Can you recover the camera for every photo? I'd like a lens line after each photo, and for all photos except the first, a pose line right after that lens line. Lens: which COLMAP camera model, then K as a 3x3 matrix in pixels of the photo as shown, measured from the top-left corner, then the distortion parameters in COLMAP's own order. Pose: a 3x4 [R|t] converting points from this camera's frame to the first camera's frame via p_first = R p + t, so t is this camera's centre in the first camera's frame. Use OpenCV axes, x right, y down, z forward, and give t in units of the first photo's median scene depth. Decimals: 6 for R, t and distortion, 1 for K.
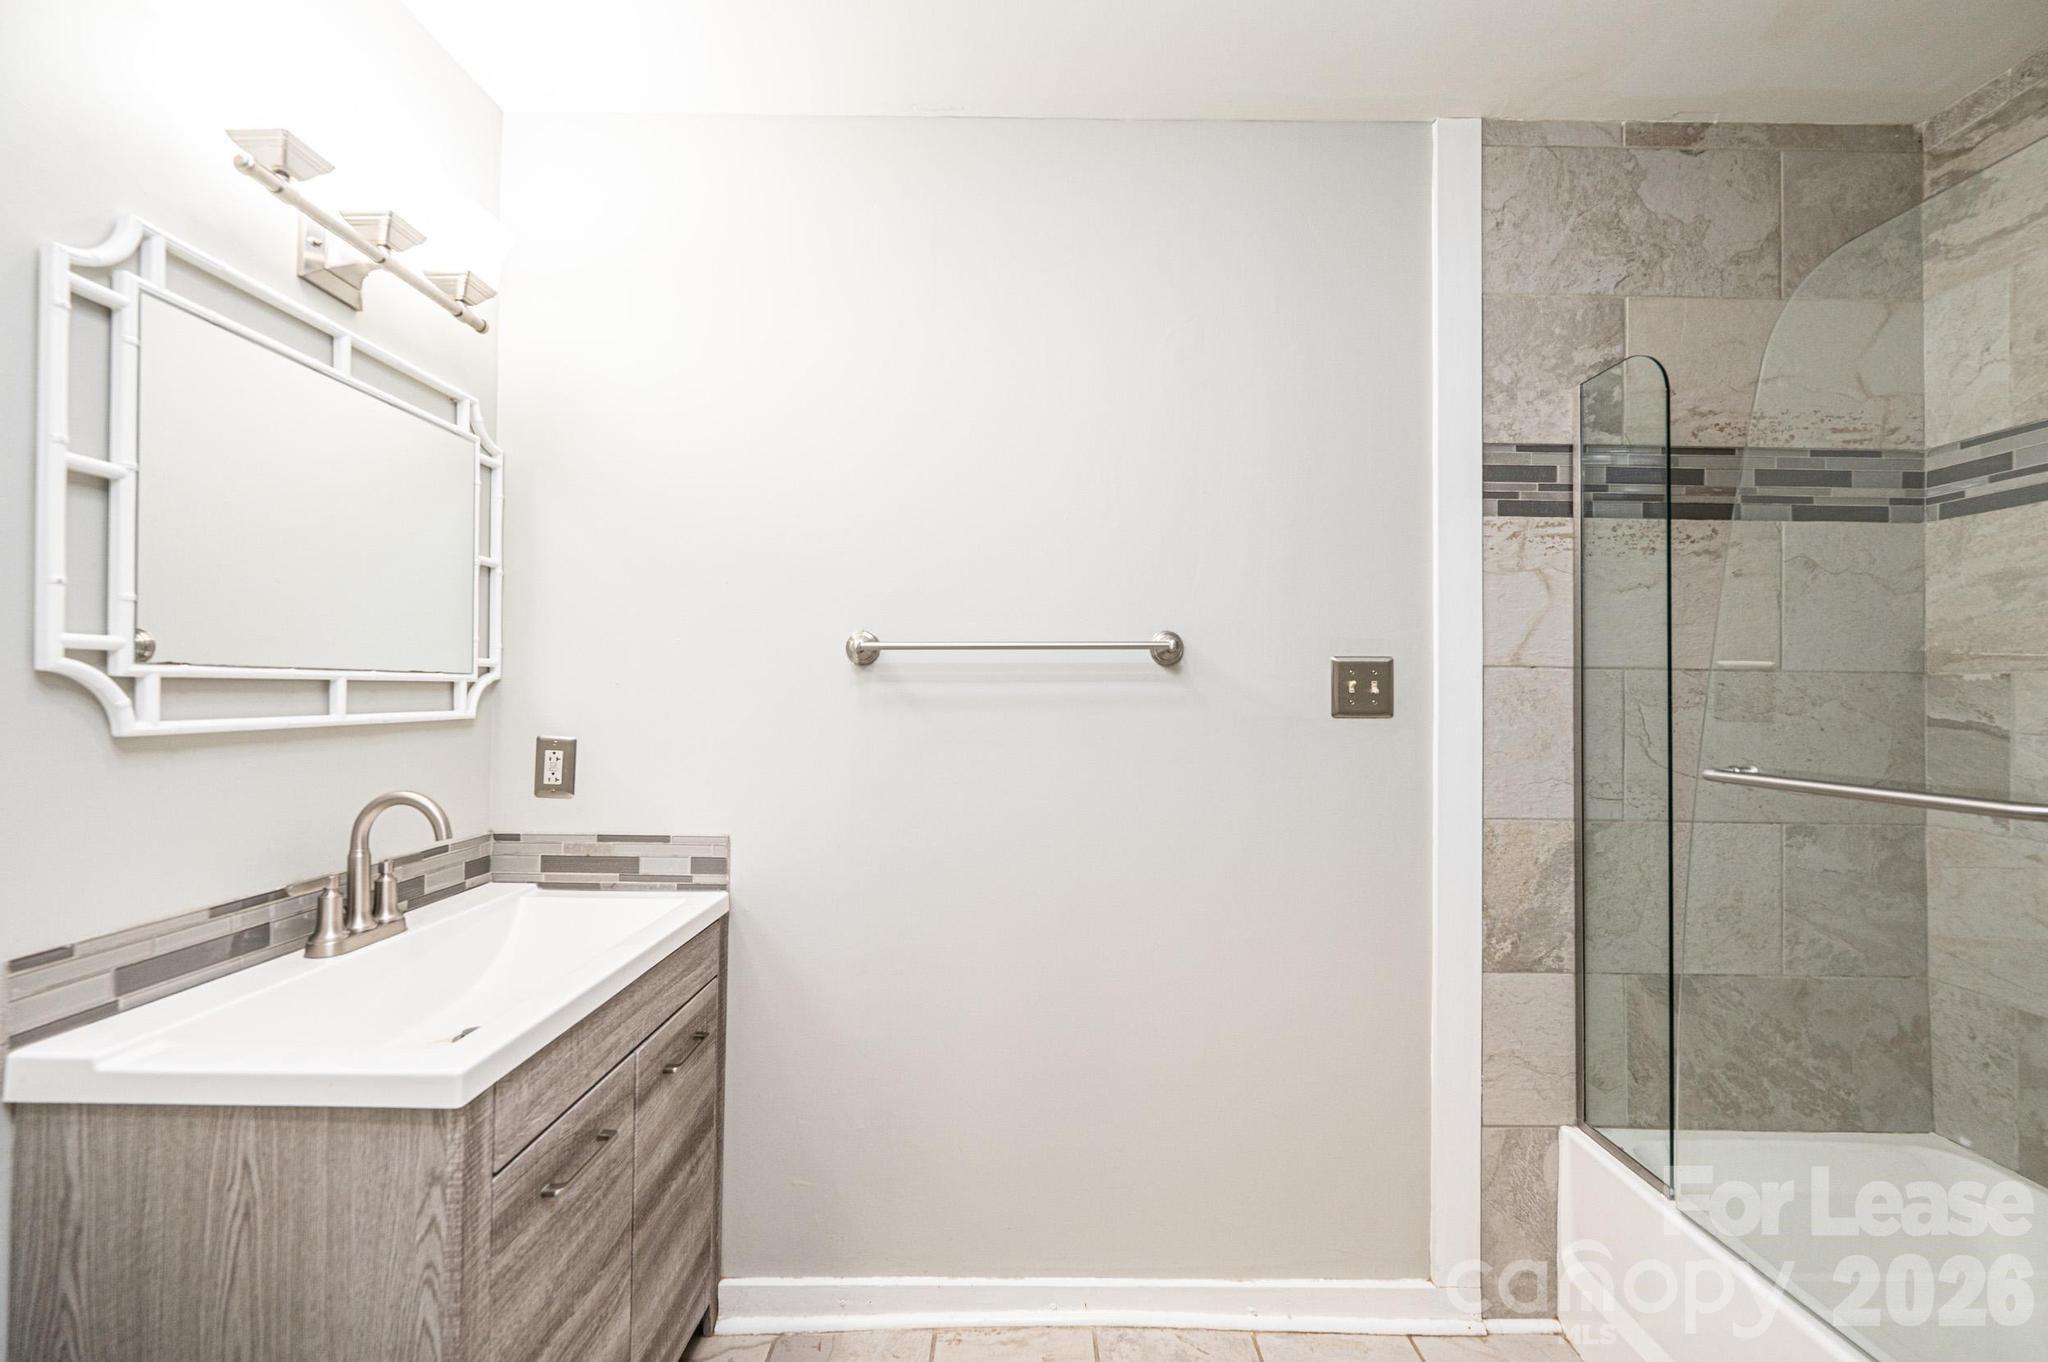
lens RADIAL K [[816.0, 0, 1023.4], [0, 816.0, 685.7], [0, 0, 1]] dist [-0.000244, 0.000079]
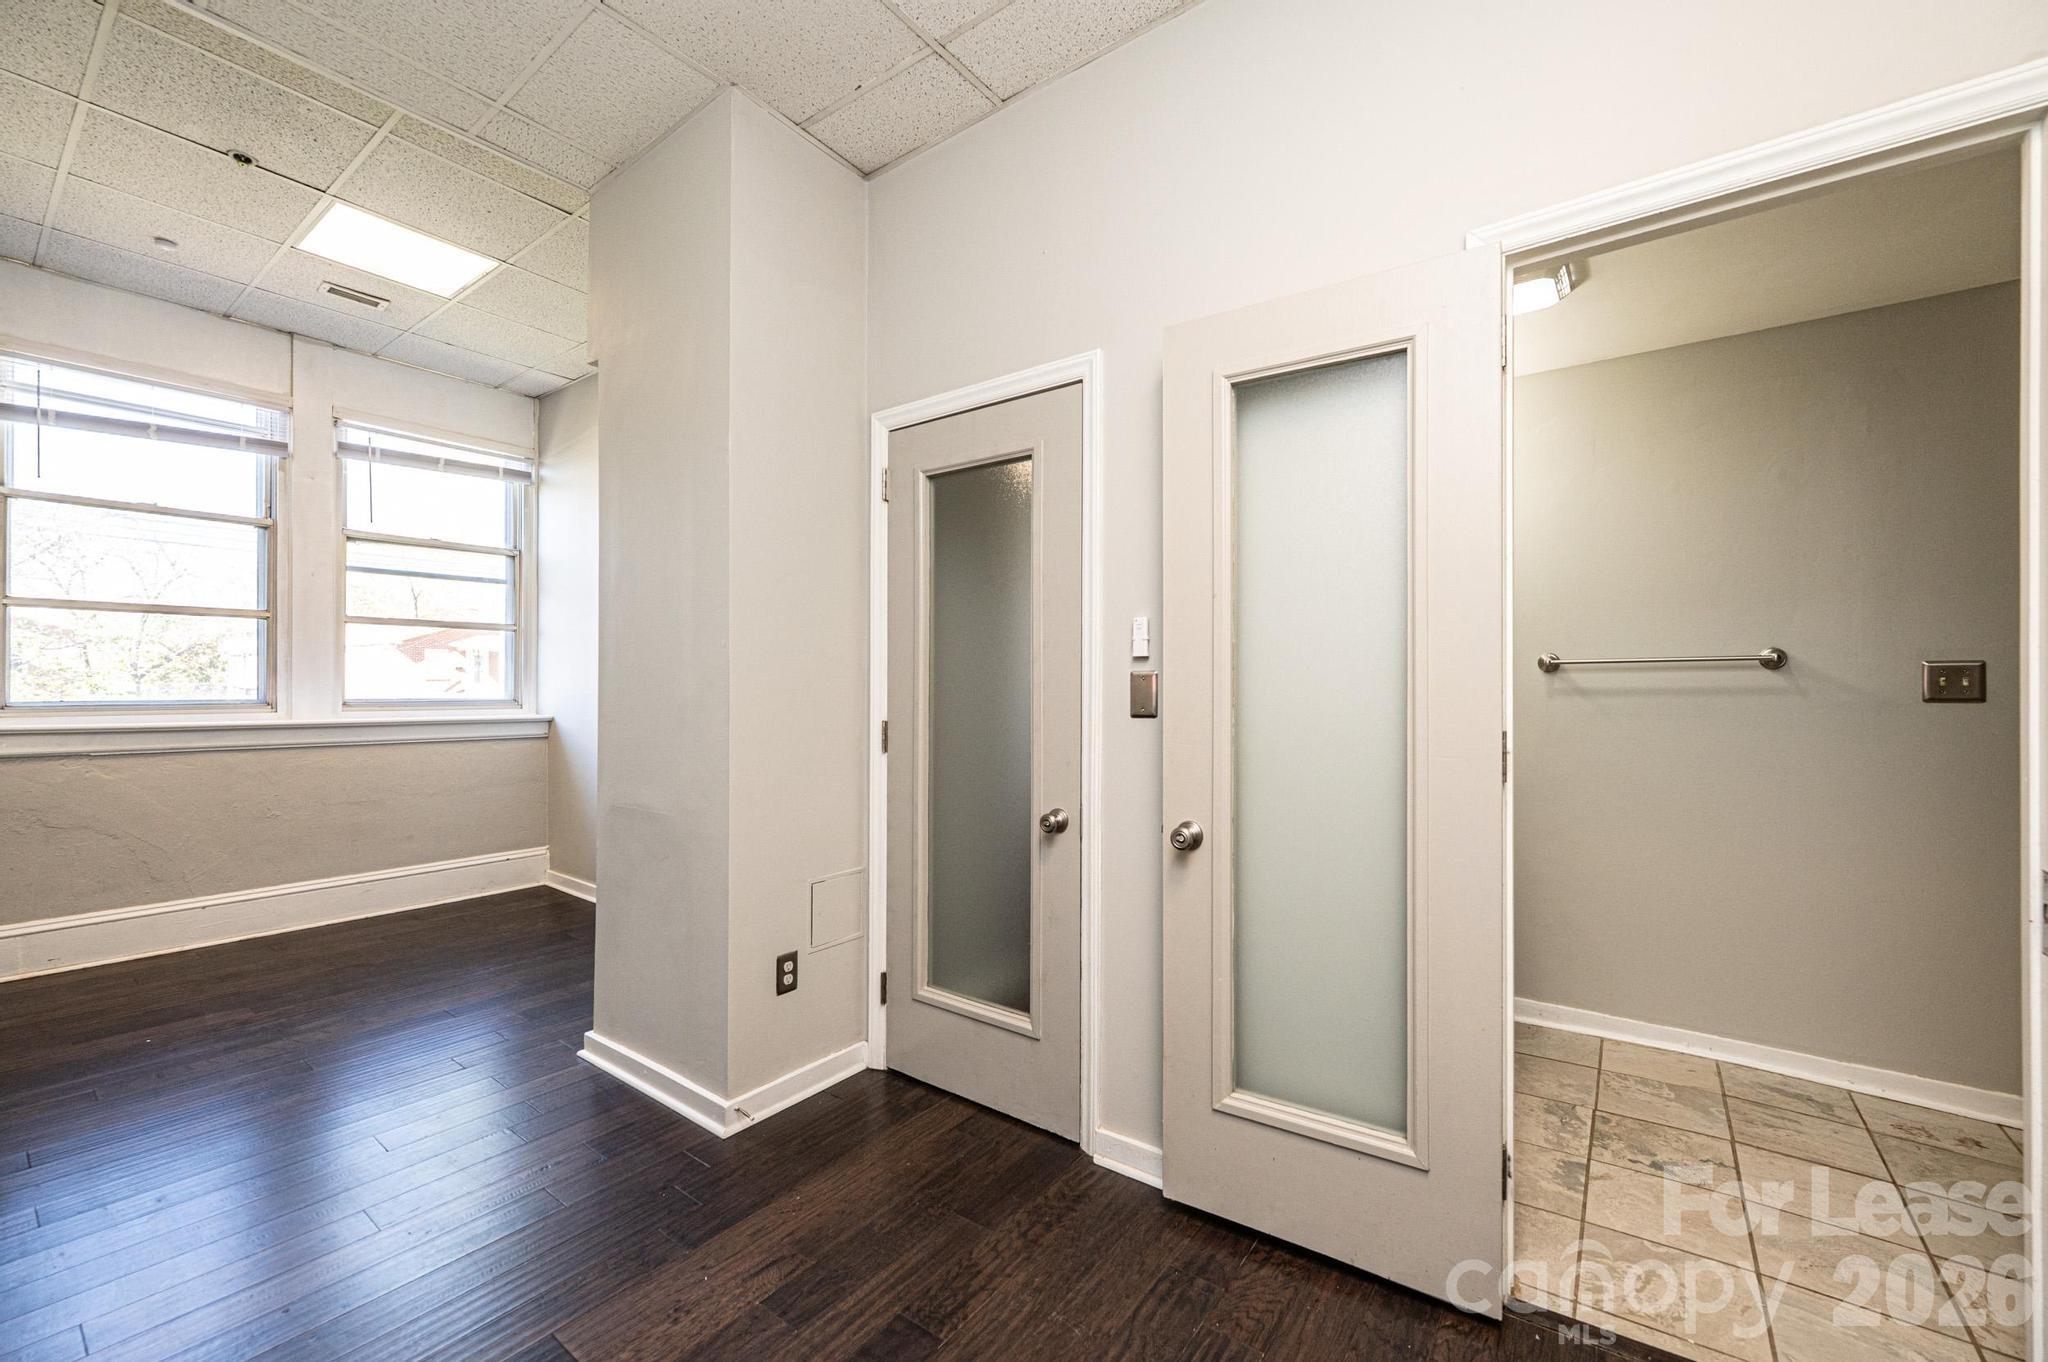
lens RADIAL K [[816.0, 0, 1027.4], [0, 816.0, 682.8], [0, 0, 1]] dist [-0.000244, 0.000079]
pose [[0.802471, -0.007048, -0.596649, -0.044157], [0.009916, 0.999950, 0.001525, -0.015380], [0.596609, -0.007140, 0.802501, -1.171085]]
